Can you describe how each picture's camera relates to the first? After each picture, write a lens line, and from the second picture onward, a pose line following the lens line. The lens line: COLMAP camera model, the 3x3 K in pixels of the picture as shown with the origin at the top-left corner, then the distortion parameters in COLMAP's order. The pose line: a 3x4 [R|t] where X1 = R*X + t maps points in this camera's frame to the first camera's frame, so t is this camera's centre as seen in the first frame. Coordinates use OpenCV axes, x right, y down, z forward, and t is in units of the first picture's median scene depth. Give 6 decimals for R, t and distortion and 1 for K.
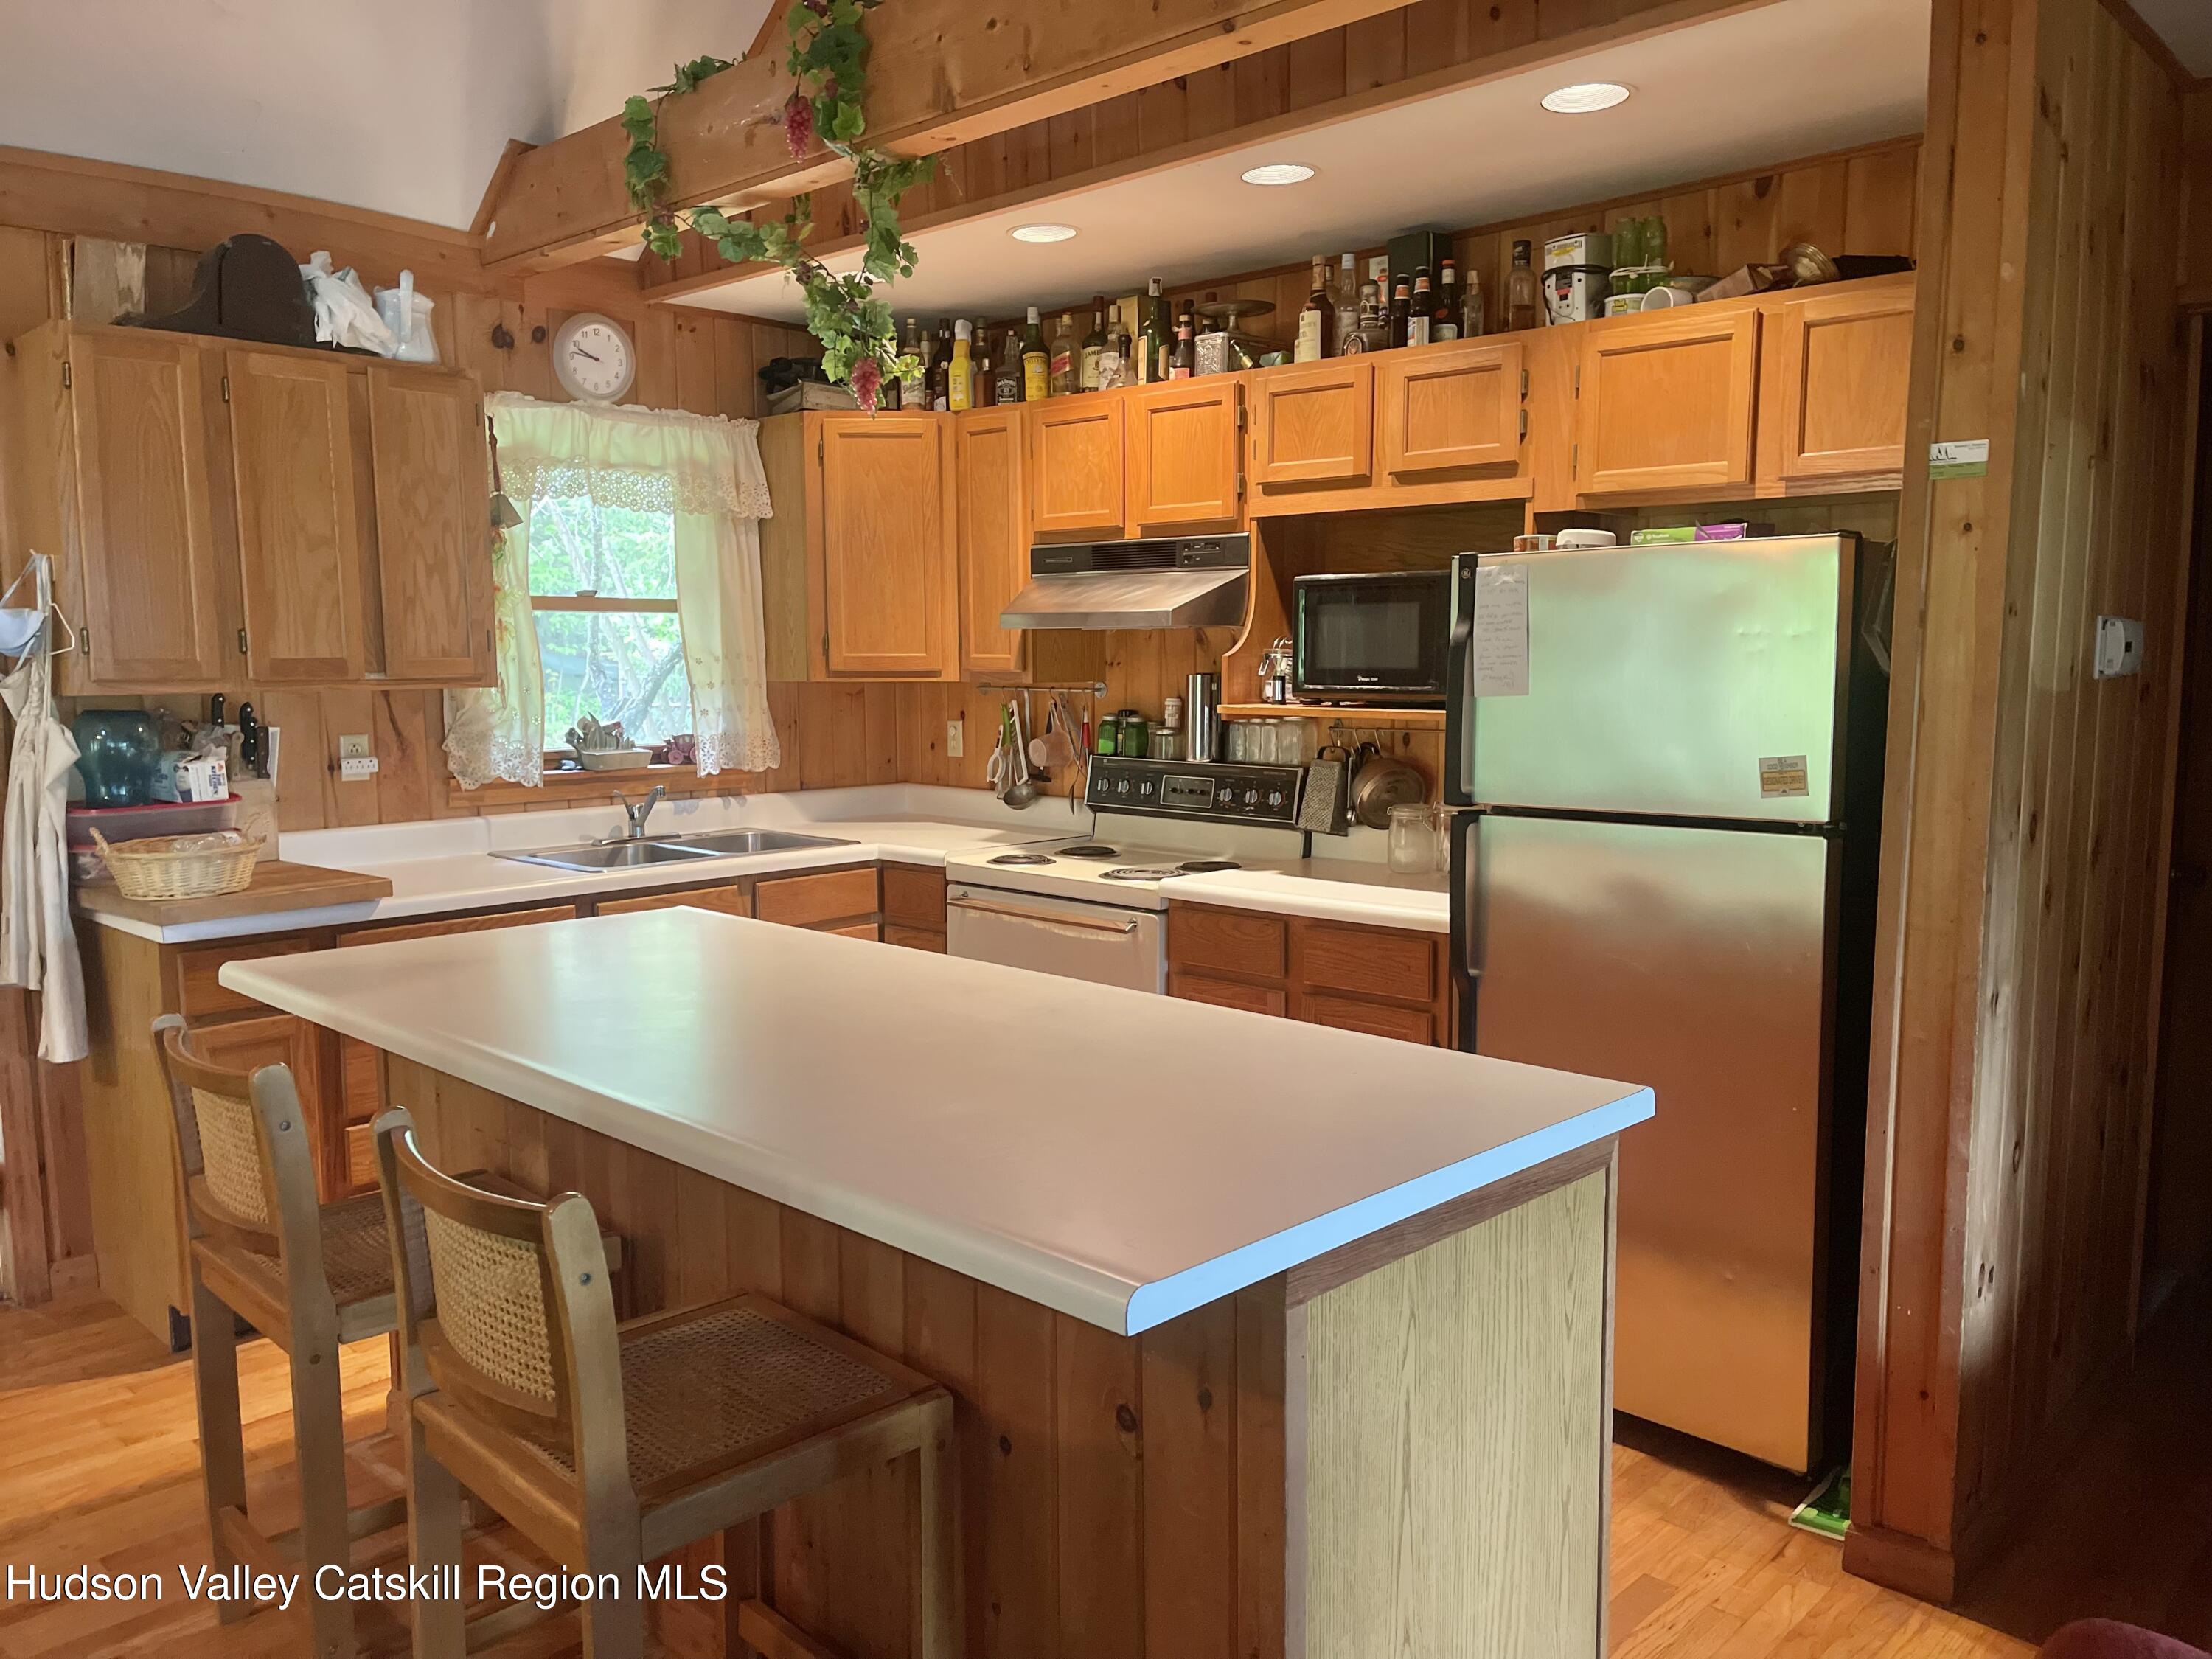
lens RADIAL K [[1662.4, 0, 1116.2], [0, 1662.4, 834.1], [0, 0, 1]] dist [0.019994, -0.011863]
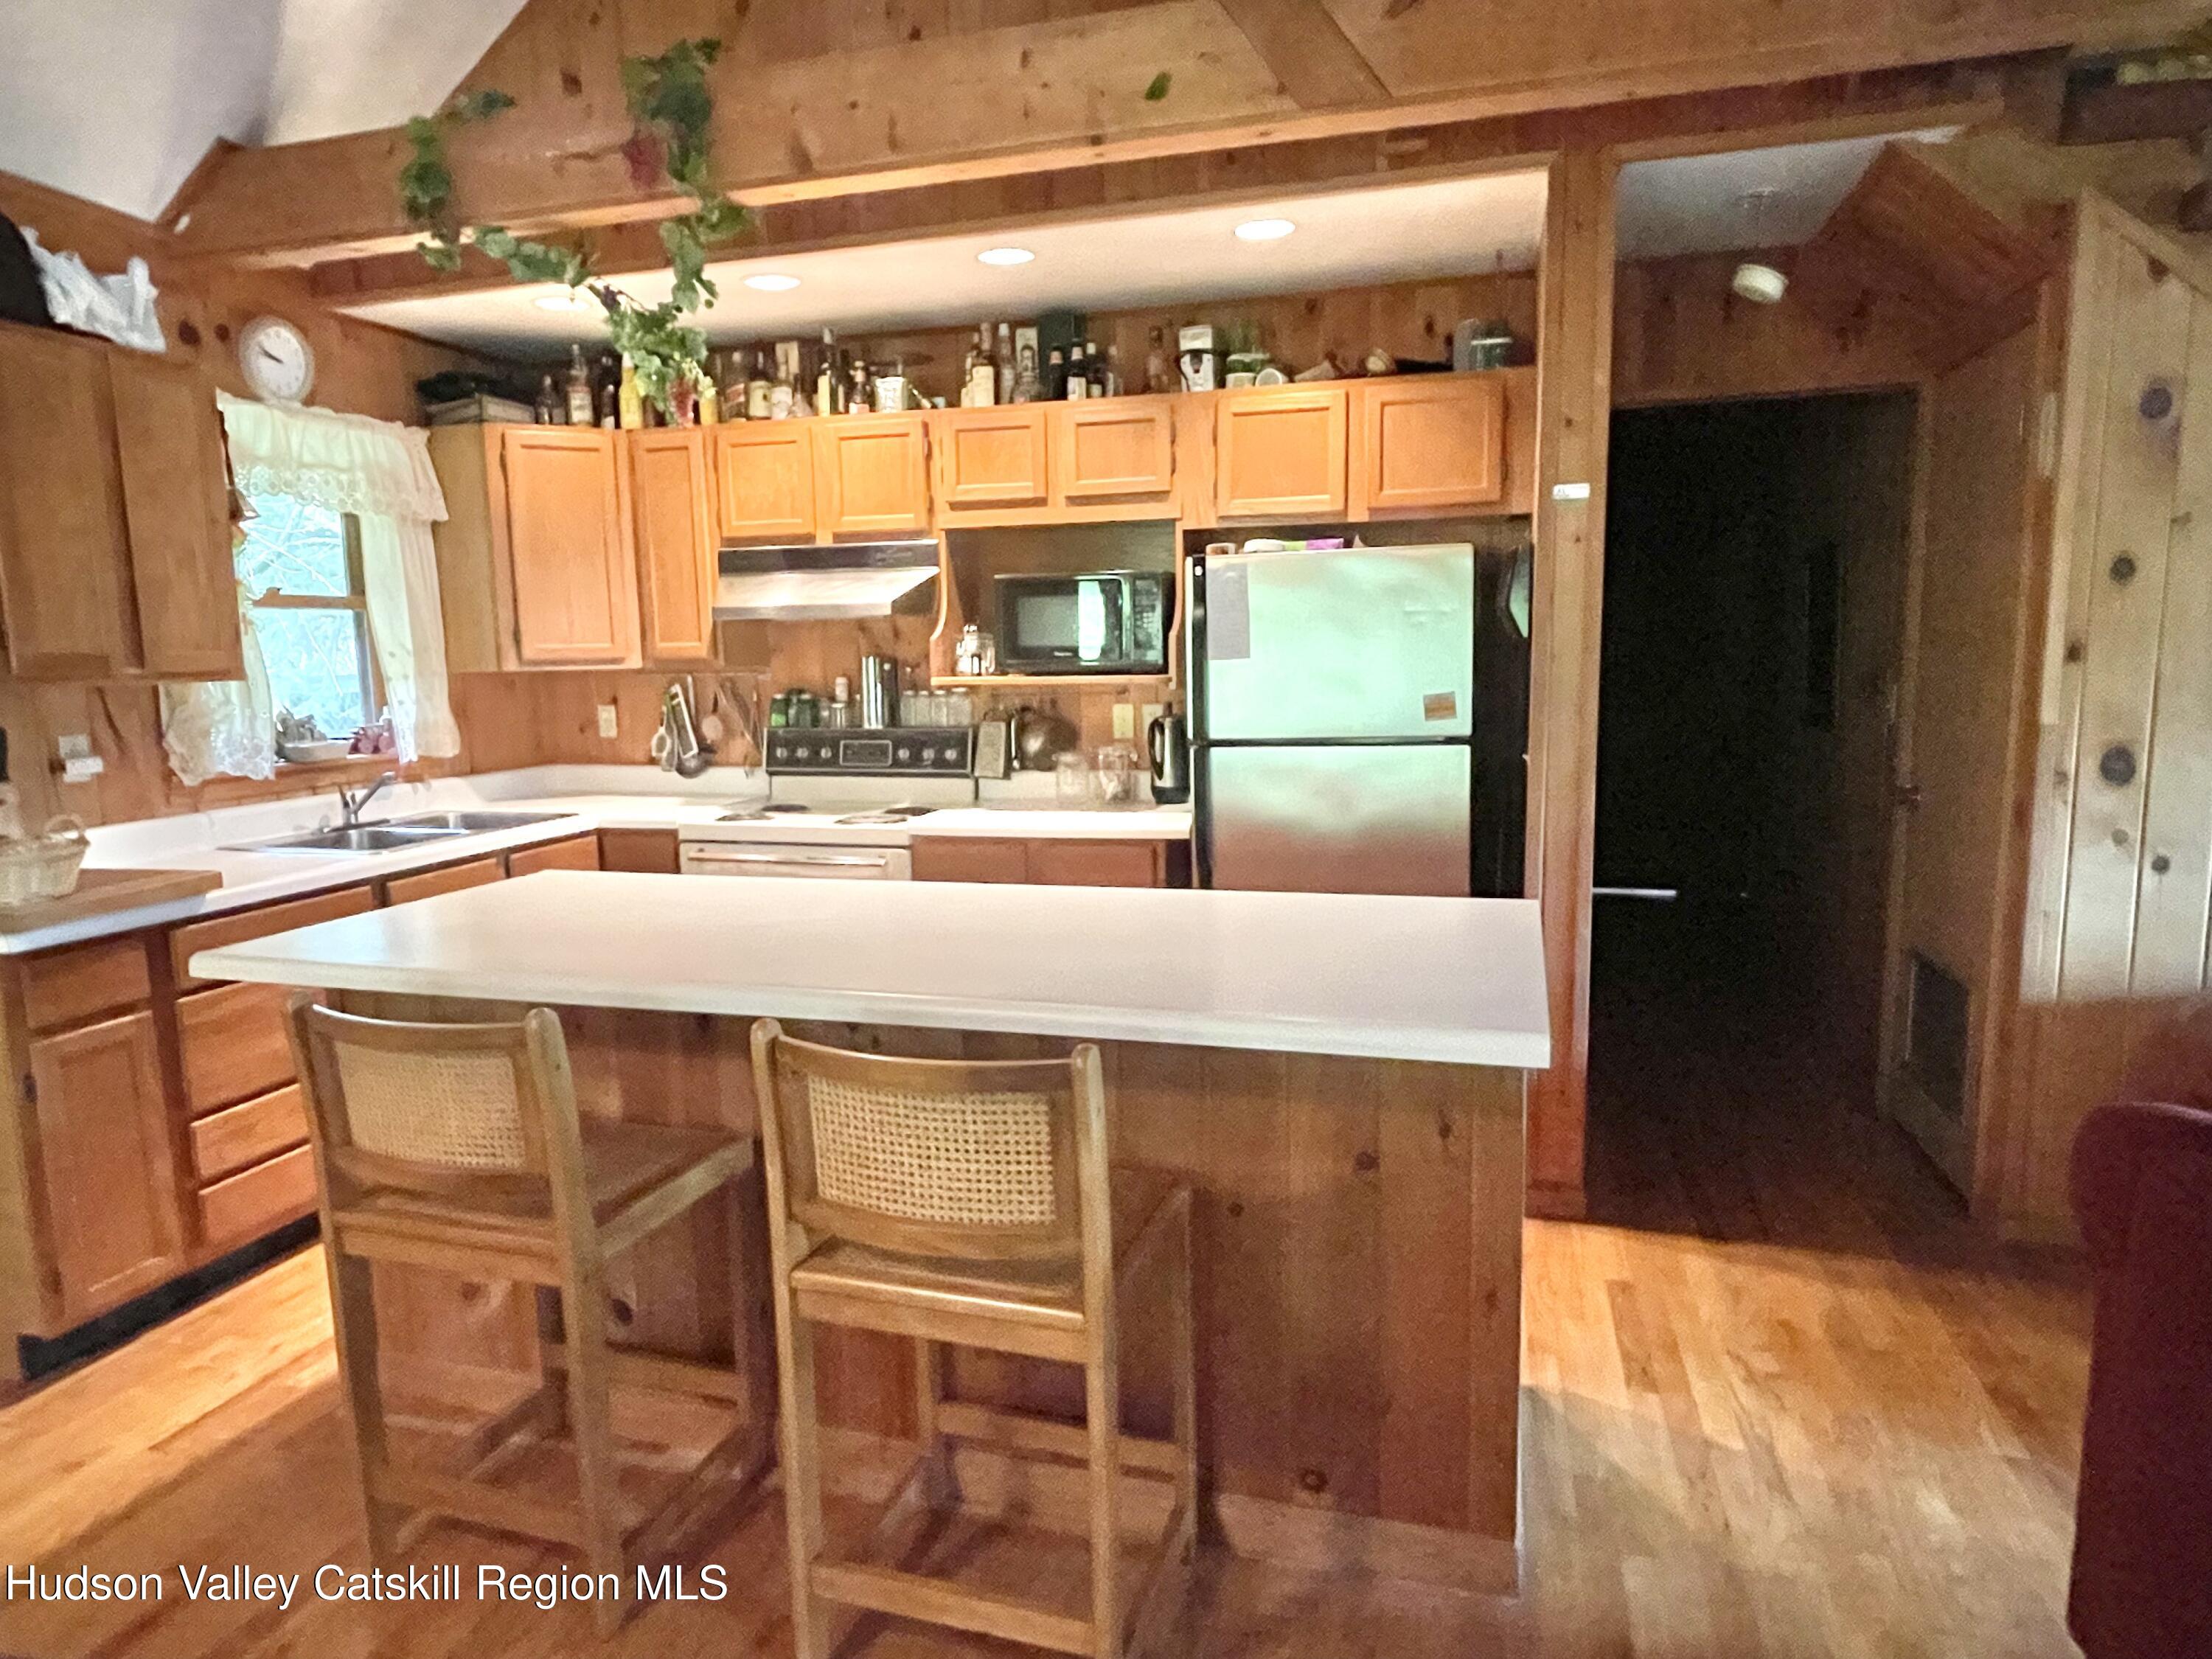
lens RADIAL K [[1345.4, 0, 1094.6], [0, 1345.4, 835.4], [0, 0, 1]] dist [-0.001522, -0.018066]
pose [[0.889189, -0.077748, 0.450887, -0.288698], [0.067187, 0.996962, 0.039411, 0.008157], [-0.452581, -0.004750, 0.891711, 0.042847]]
